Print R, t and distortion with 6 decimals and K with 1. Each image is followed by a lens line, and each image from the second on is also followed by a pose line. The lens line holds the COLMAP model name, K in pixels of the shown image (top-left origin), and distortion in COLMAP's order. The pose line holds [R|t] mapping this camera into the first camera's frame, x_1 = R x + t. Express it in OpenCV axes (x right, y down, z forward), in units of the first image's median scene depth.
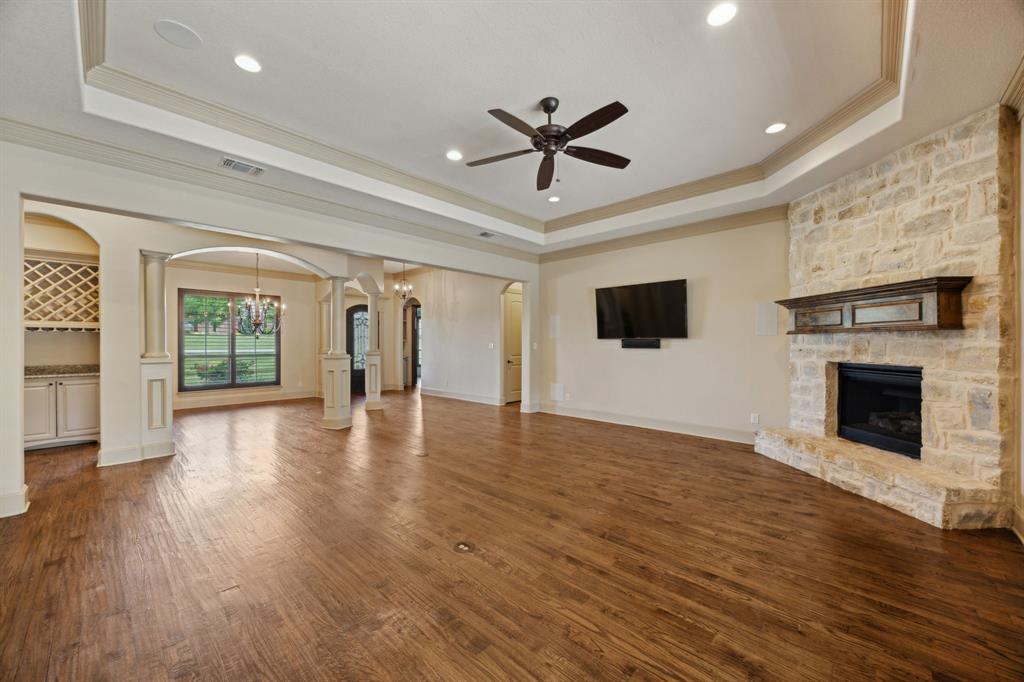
lens RADIAL K [[380.8, 0, 507.1], [0, 380.8, 343.3], [0, 0, 1]] dist [-0.022116, -0.000104]
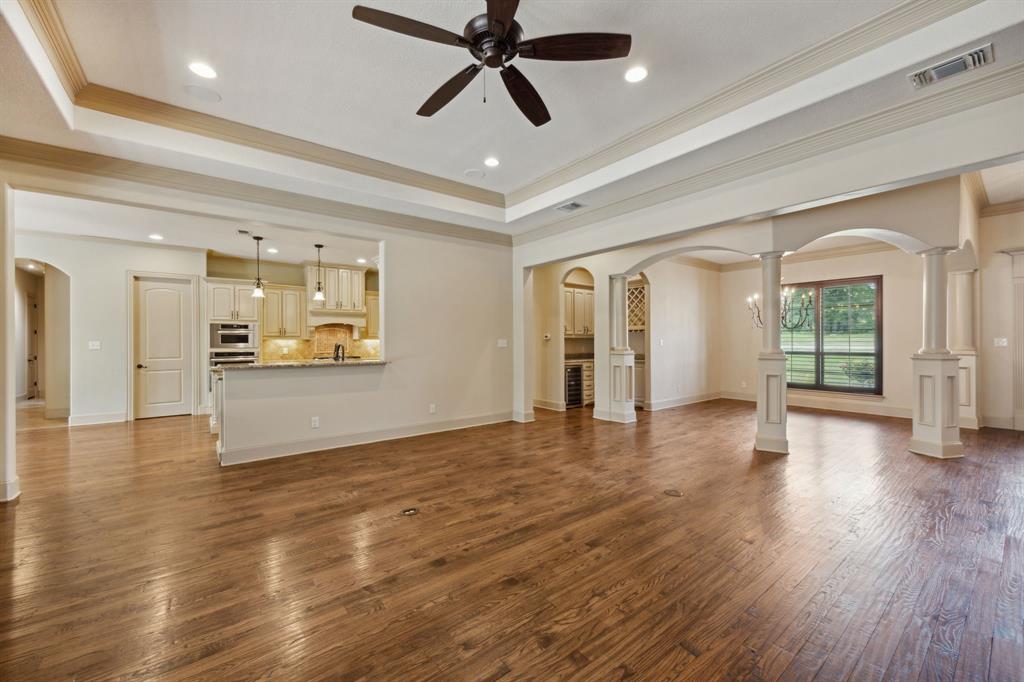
lens RADIAL K [[400.6, 0, 509.5], [0, 400.6, 340.5], [0, 0, 1]] dist [0.002025, -0.000035]
pose [[-0.143658, 0.002016, -0.989625, 0.476240], [0.004878, 0.999987, 0.001329, -0.001666], [0.989615, -0.004637, -0.143666, 0.651713]]
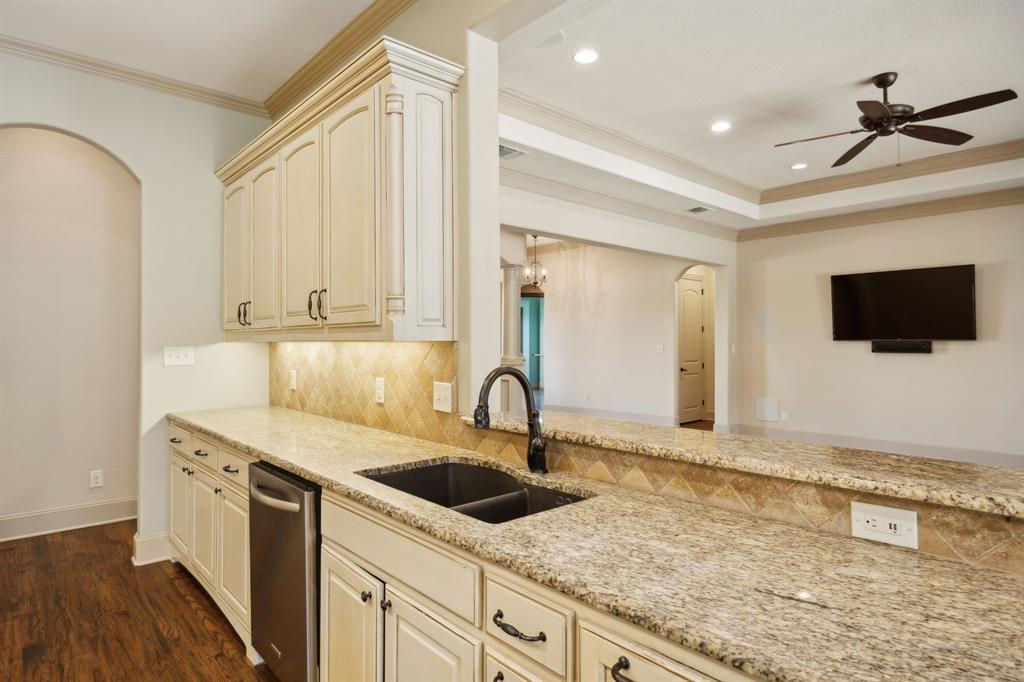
lens RADIAL K [[565.4, 0, 506.7], [0, 565.4, 339.1], [0, 0, 1]] dist [0.004354, 0.000592]
pose [[0.997446, 0.001183, -0.071411, -0.401953], [-0.001662, 0.999976, -0.006652, -0.006843], [0.071402, 0.006753, 0.997425, -0.228451]]
